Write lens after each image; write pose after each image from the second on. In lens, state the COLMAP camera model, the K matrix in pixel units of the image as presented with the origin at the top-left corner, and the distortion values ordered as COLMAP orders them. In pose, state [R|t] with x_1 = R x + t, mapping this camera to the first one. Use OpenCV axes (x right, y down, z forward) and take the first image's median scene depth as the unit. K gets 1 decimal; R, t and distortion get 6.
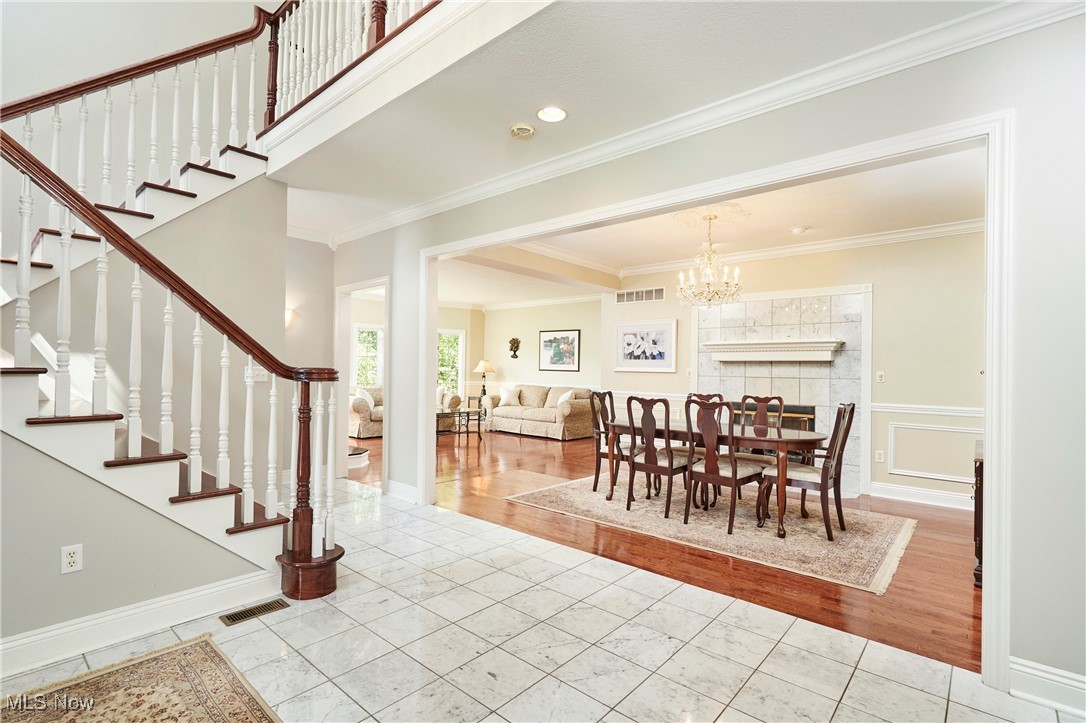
lens RADIAL K [[505.8, 0, 547.3], [0, 505.8, 365.4], [0, 0, 1]] dist [0.000009, 0.000436]
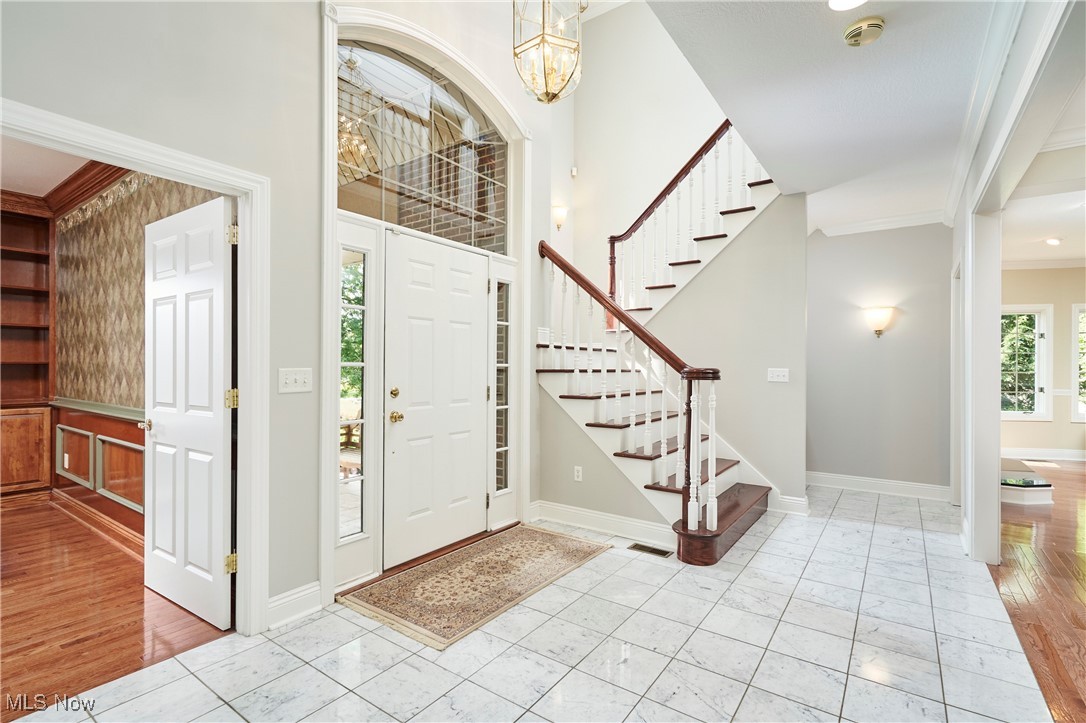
lens RADIAL K [[505.8, 0, 547.3], [0, 505.8, 365.4], [0, 0, 1]] dist [0.000009, 0.000436]
pose [[0.098613, -0.019643, -0.994932, 0.702667], [0.007184, 0.999793, -0.019027, 0.018905], [0.995100, -0.005271, 0.098734, 0.568181]]
